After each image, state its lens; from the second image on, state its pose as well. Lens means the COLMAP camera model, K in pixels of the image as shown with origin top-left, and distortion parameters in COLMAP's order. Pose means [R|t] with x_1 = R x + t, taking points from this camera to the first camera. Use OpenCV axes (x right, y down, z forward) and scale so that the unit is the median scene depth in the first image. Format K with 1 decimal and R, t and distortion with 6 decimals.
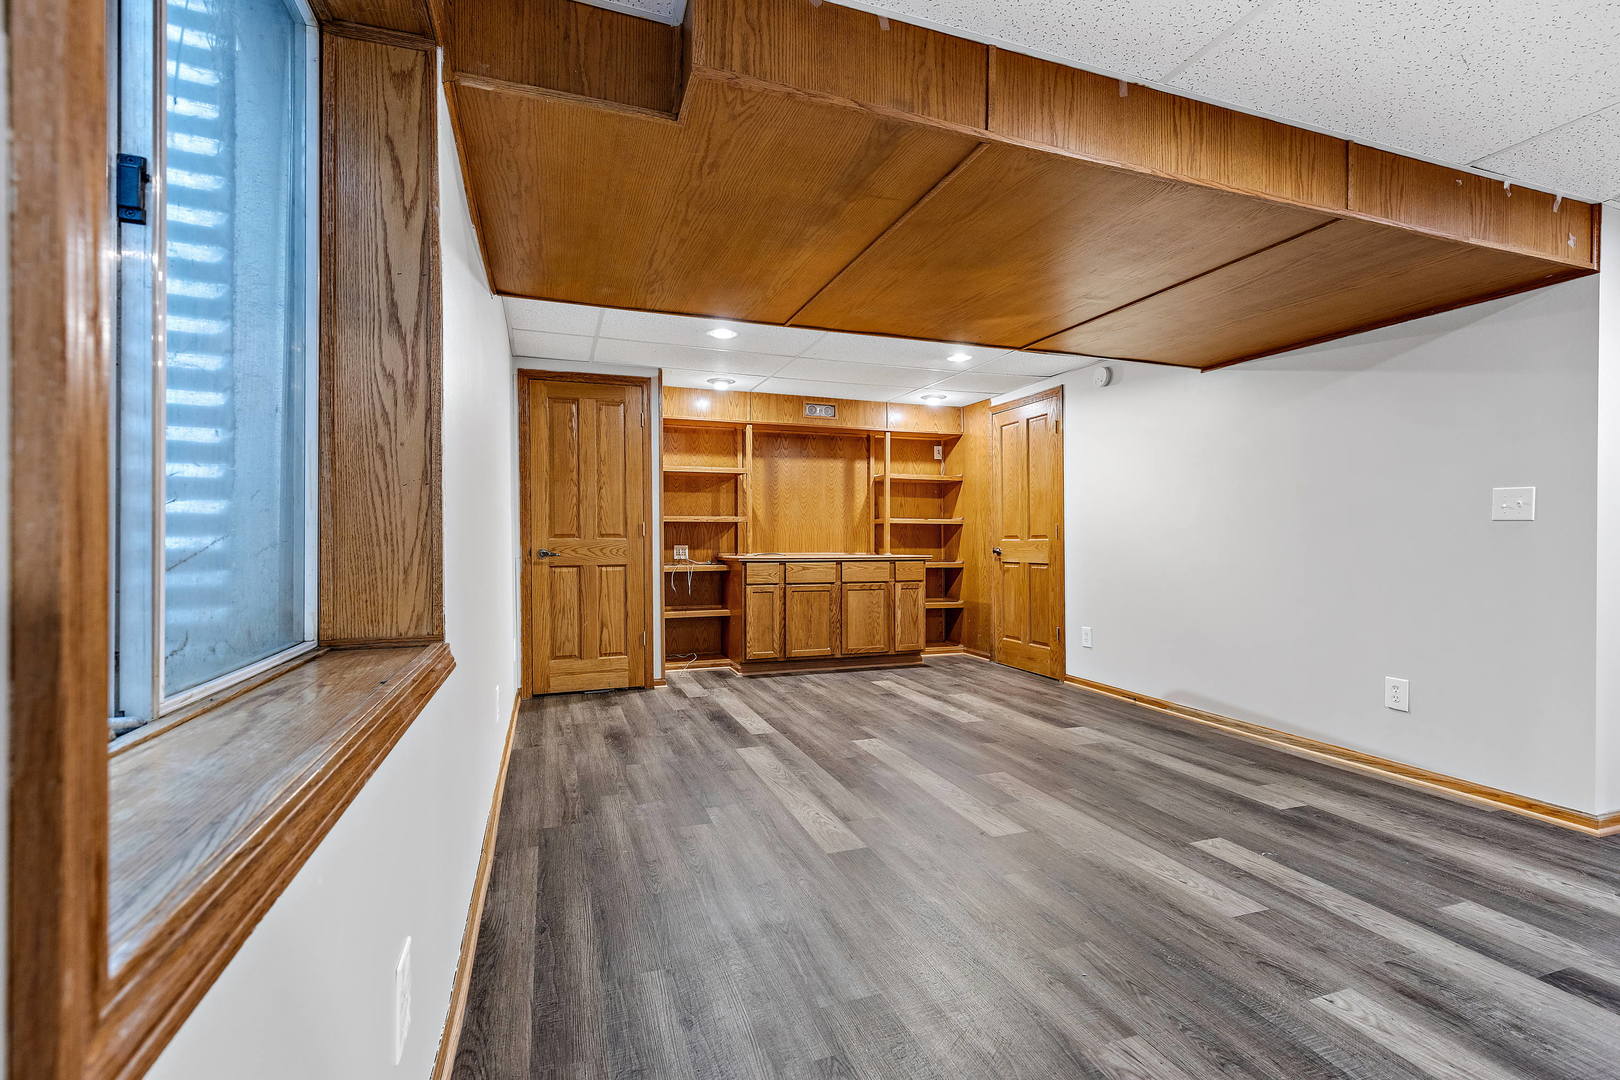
lens RADIAL K [[723.8, 0, 812.8], [0, 723.8, 540.7], [0, 0, 1]] dist [0.000649, 0.000078]
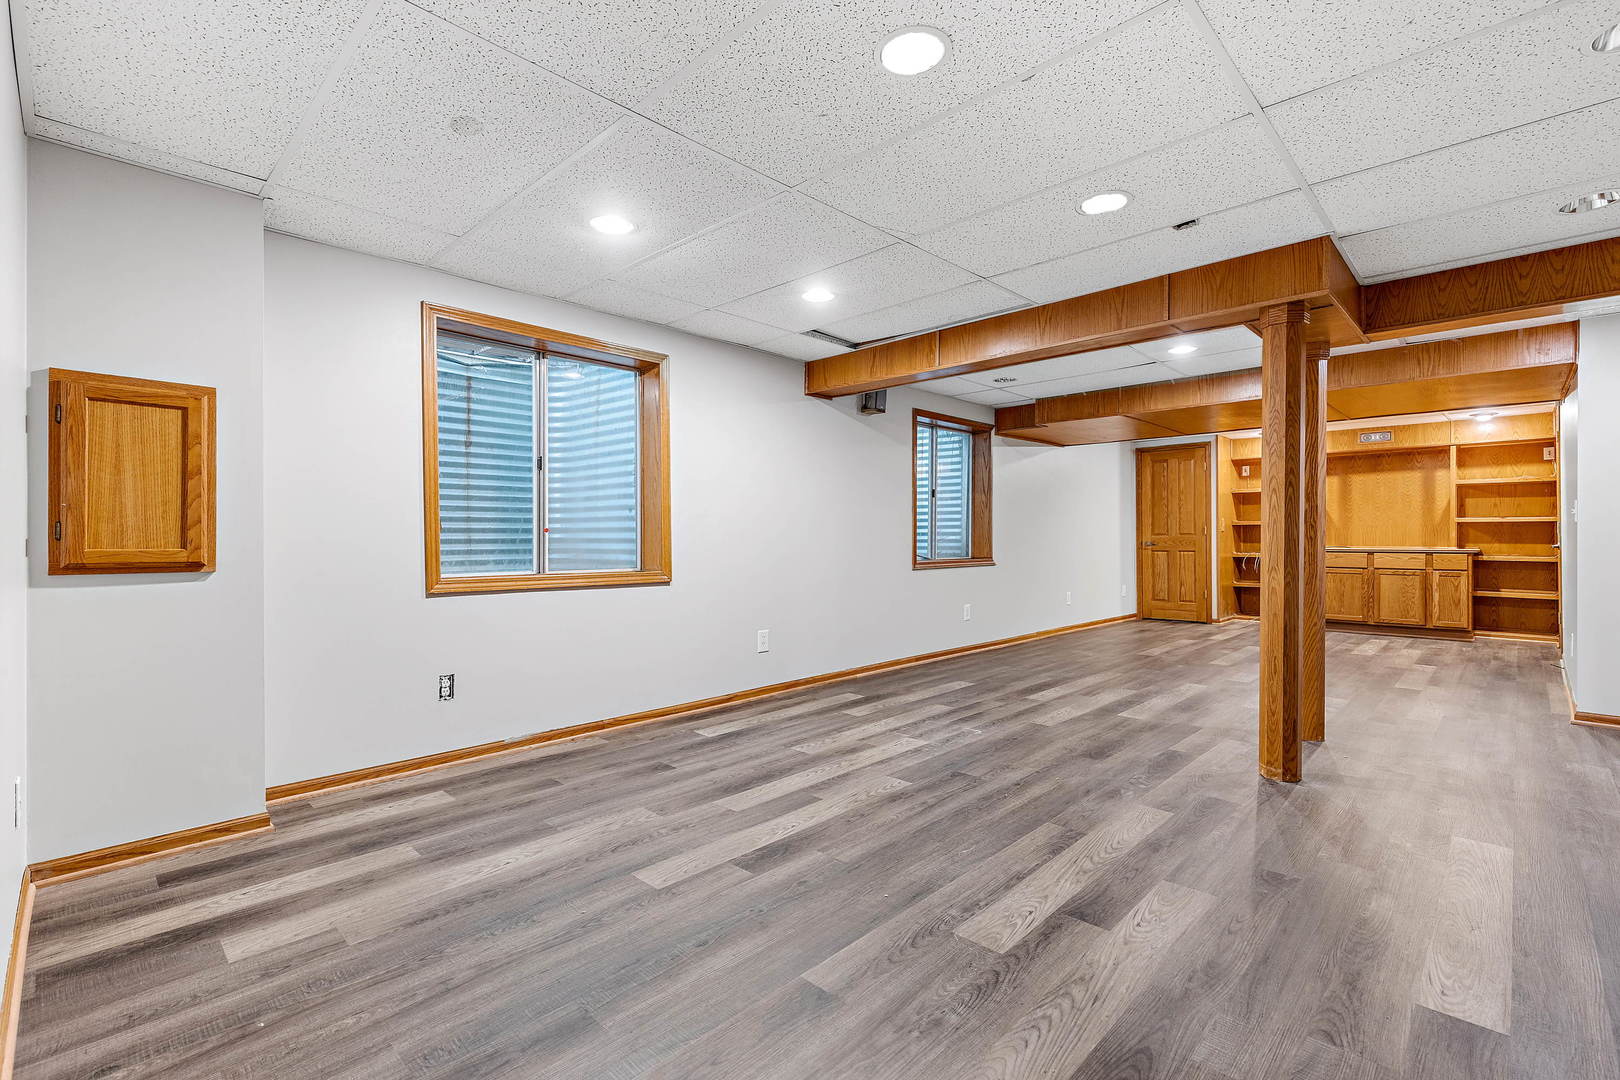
lens RADIAL K [[723.8, 0, 810.5], [0, 723.8, 538.0], [0, 0, 1]] dist [0.000649, 0.000078]
pose [[0.434586, 0.001085, -0.900630, 0.777534], [0.000912, 0.999998, 0.001645, -0.001295], [0.900630, -0.001536, 0.434584, -0.506655]]
